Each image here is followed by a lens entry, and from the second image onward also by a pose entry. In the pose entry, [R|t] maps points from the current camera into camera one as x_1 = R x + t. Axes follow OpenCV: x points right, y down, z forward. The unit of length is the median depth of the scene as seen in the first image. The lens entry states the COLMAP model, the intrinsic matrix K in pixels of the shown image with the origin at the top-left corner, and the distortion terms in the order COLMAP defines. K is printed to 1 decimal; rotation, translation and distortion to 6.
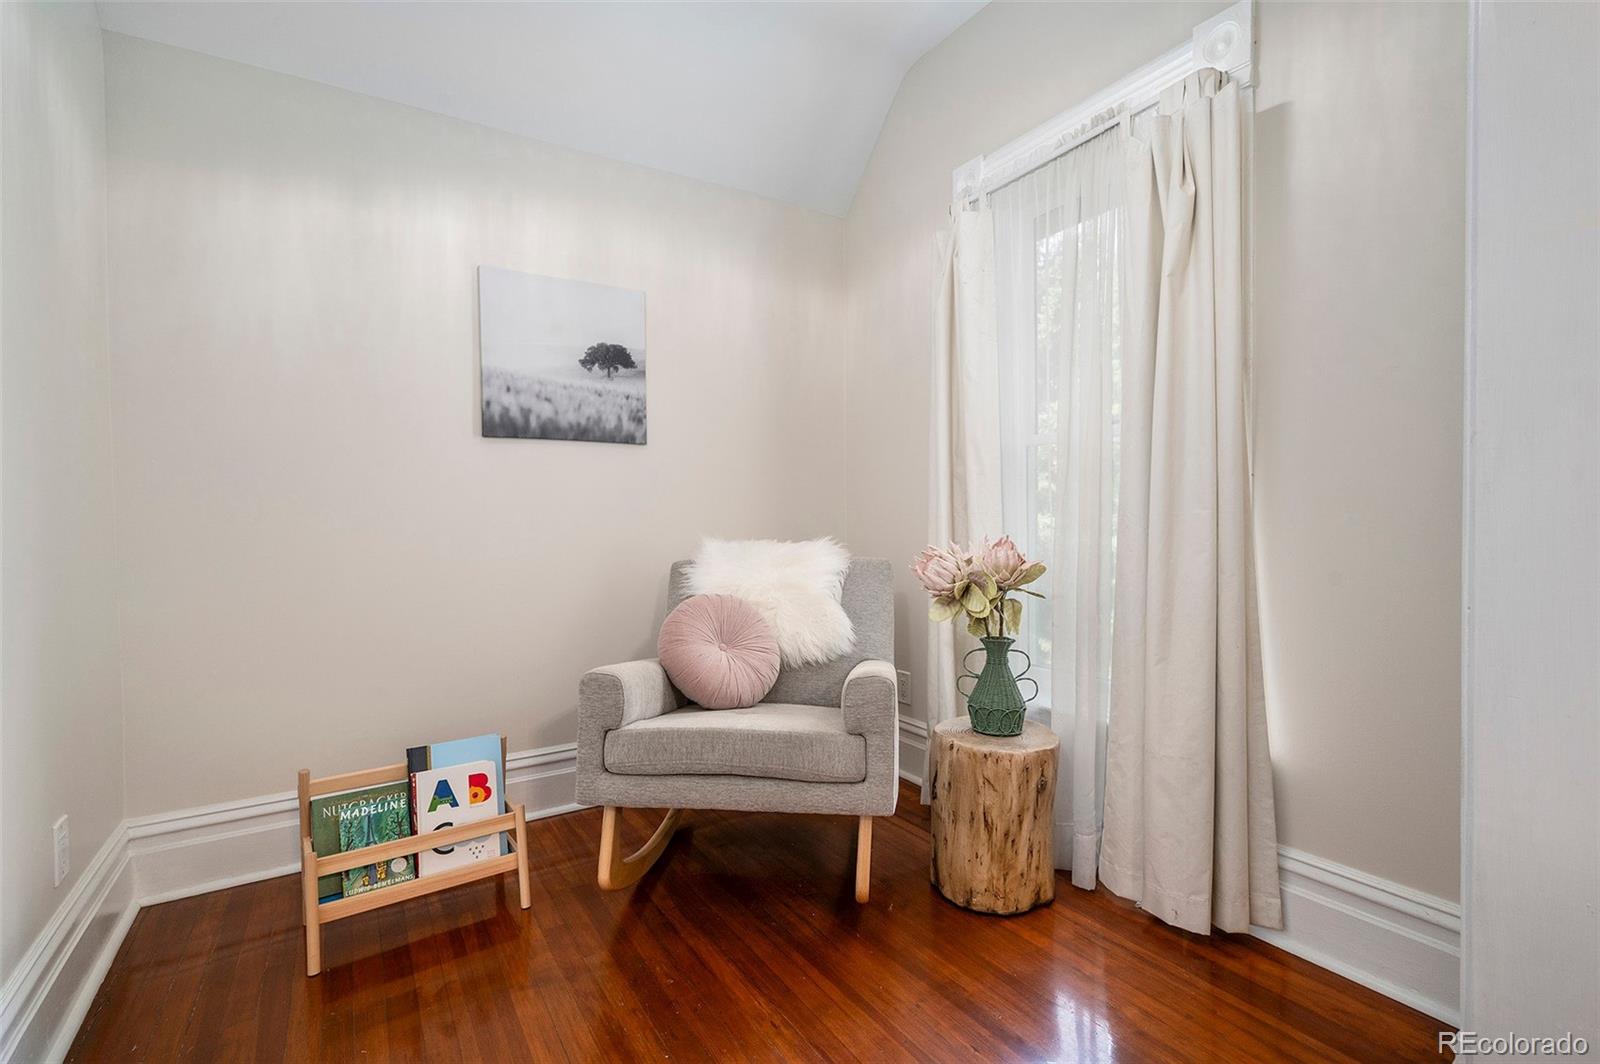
lens RADIAL K [[732.8, 0, 803.1], [0, 732.8, 532.4], [0, 0, 1]] dist [-0.001251, -0.000966]
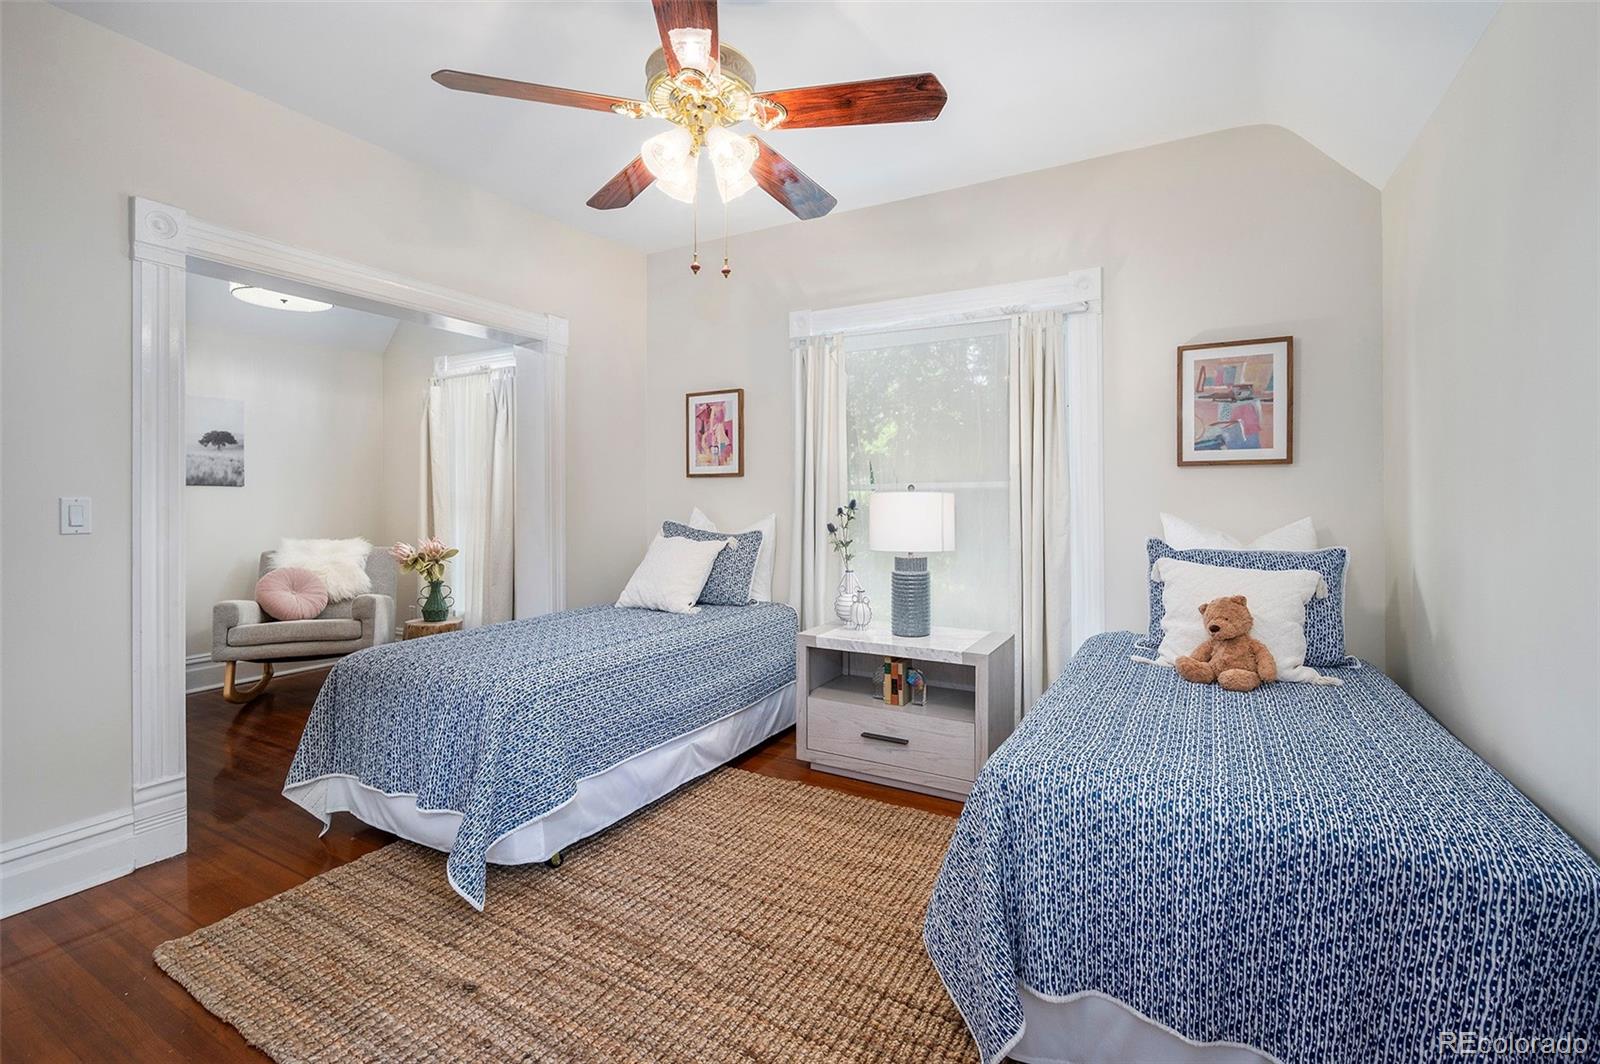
lens RADIAL K [[718.3, 0, 807.8], [0, 718.3, 501.4], [0, 0, 1]] dist [0.001390, 0.000065]
pose [[0.878942, 0.007052, 0.476877, 0.178885], [-0.002311, 0.999942, -0.010528, -0.076111], [-0.476923, 0.008151, 0.878907, -1.345900]]
